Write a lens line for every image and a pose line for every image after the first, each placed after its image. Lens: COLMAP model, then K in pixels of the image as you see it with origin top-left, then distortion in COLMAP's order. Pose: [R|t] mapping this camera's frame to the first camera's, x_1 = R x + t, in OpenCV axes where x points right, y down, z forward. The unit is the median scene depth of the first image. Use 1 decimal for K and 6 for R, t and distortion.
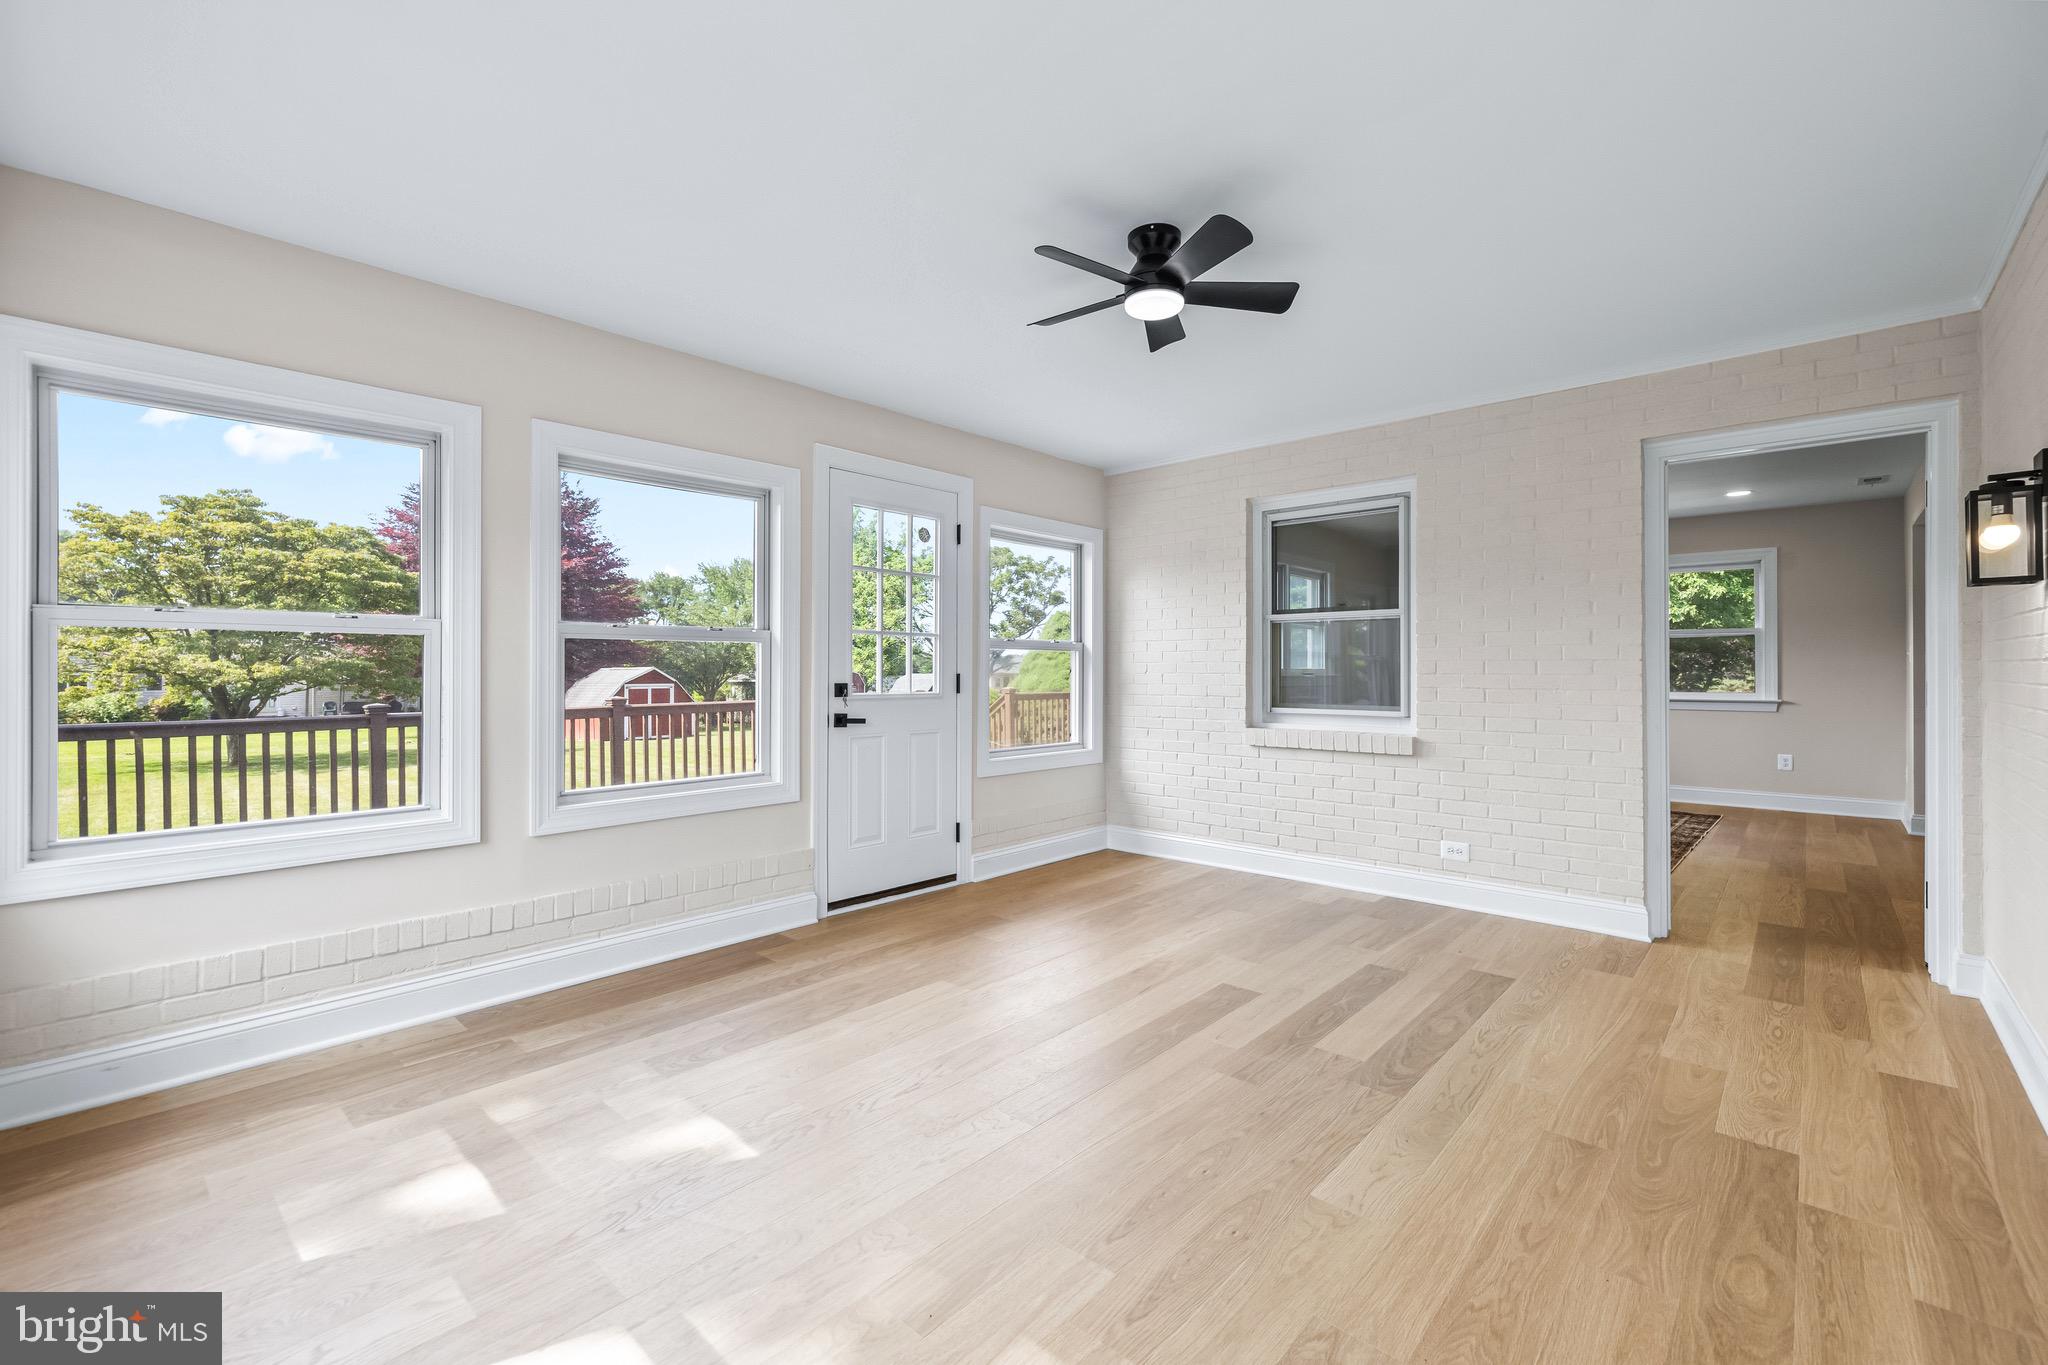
lens RADIAL K [[860.0, 0, 1022.7], [0, 860.0, 674.5], [0, 0, 1]] dist [0.001535, 0.000179]
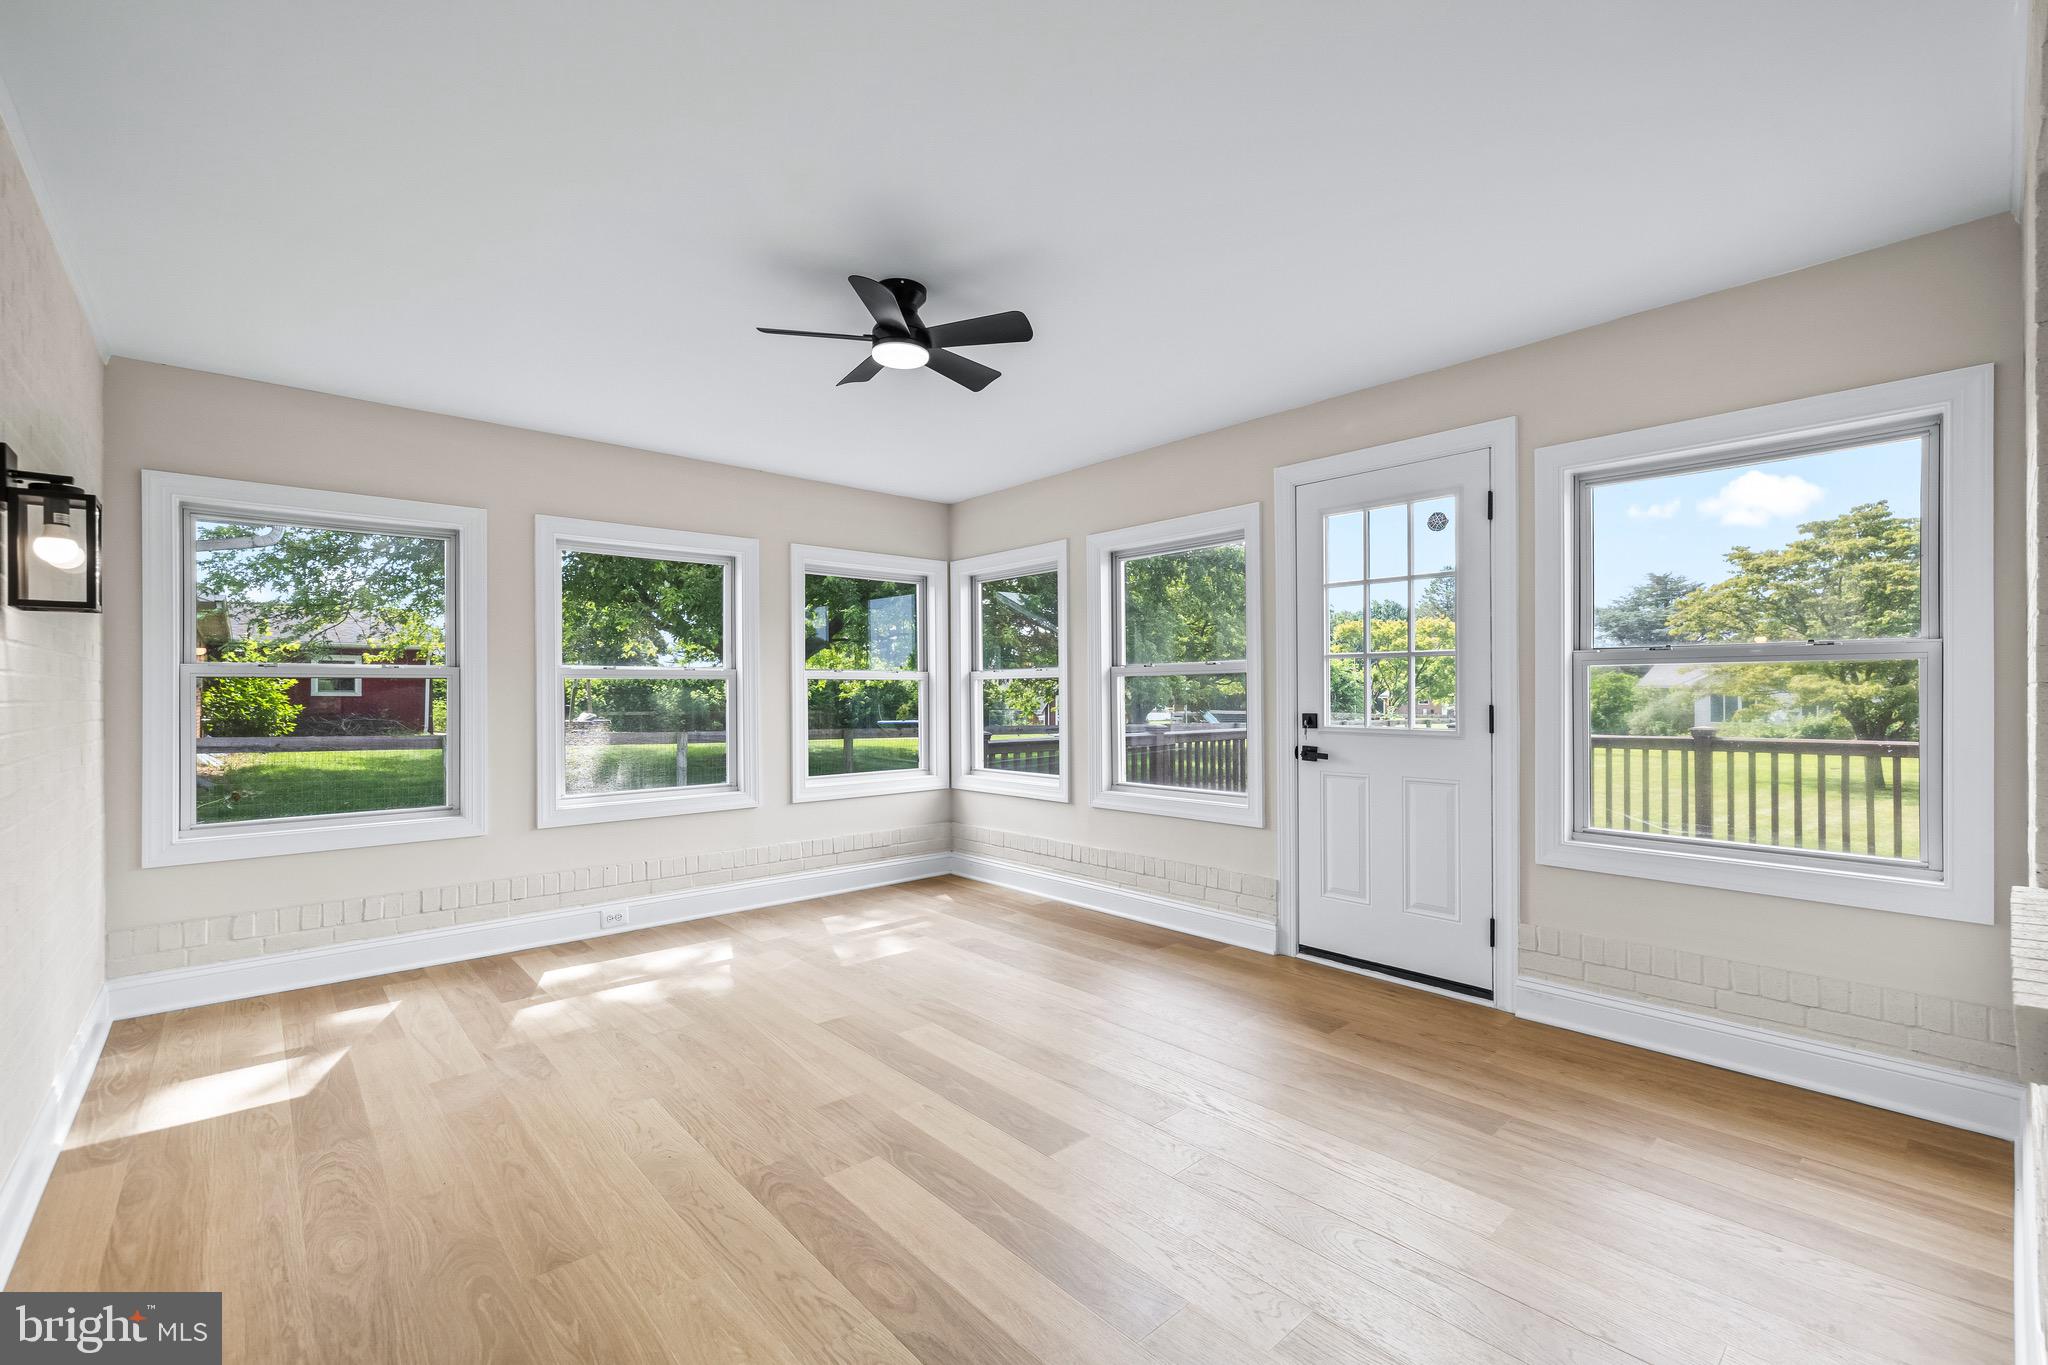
lens RADIAL K [[858.9, 0, 1032.5], [0, 858.9, 696.9], [0, 0, 1]] dist [0.001062, 0.000231]
pose [[-0.085984, 0.005776, -0.996280, 0.776722], [-0.000541, 0.999983, 0.005844, -0.013794], [0.996296, 0.001041, -0.085979, 0.820166]]
